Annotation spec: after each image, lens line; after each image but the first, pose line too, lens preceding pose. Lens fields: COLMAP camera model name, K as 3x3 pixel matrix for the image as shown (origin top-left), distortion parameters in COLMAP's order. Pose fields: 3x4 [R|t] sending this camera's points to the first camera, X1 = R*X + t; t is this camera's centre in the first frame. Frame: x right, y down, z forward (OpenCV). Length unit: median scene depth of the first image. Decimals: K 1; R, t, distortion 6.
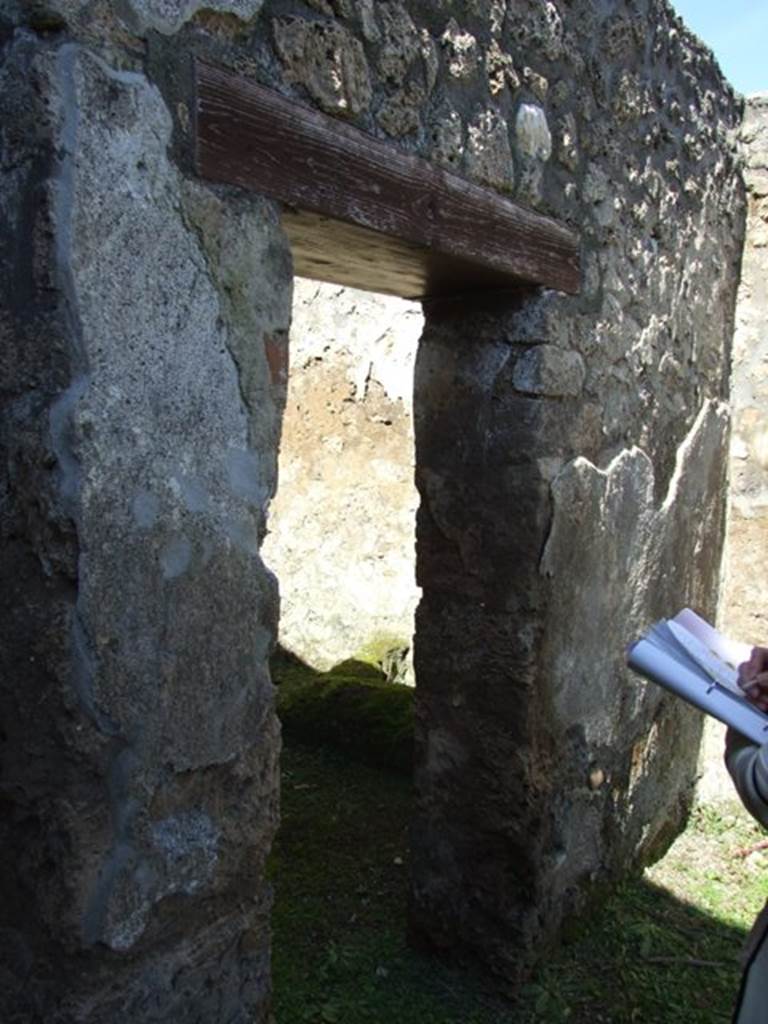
lens RADIAL K [[827.7, 0, 376.7], [0, 827.7, 505.4], [0, 0, 1]] dist [-0.056159, 0.054605]
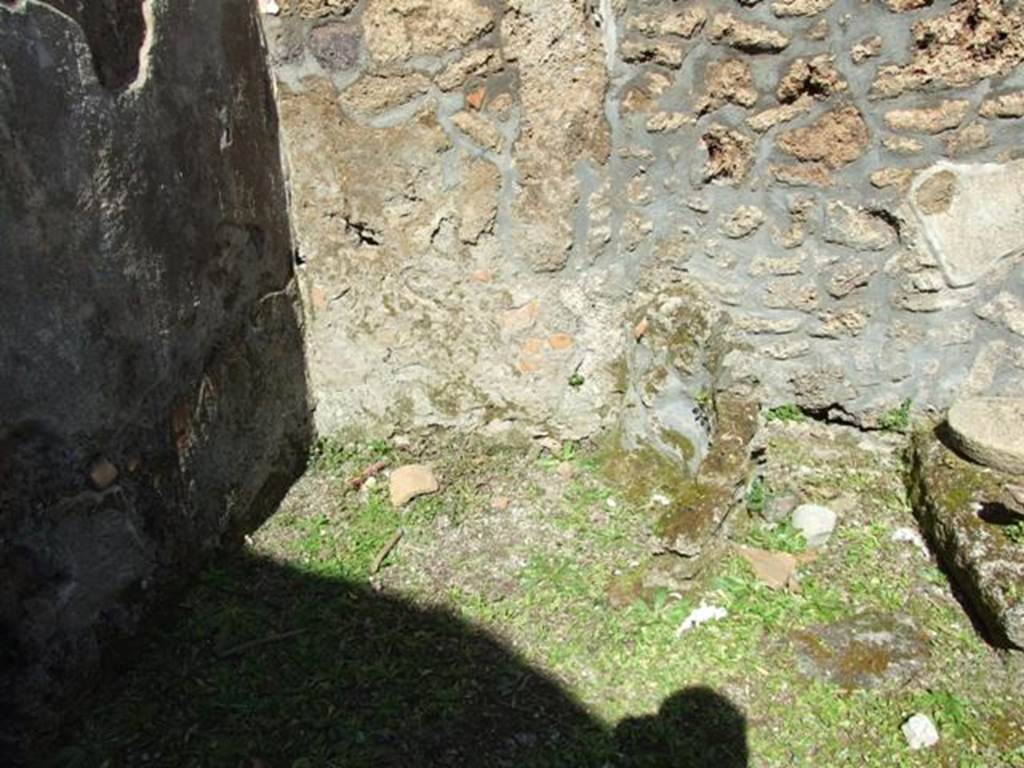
lens RADIAL K [[858.6, 0, 521.0], [0, 858.6, 375.8], [0, 0, 1]] dist [-0.020815, 0.026055]
pose [[0.876063, -0.259216, 0.406596, 0.247986], [0.128472, 0.938213, 0.321327, 0.034936], [-0.464767, -0.229266, 0.855236, 0.134227]]
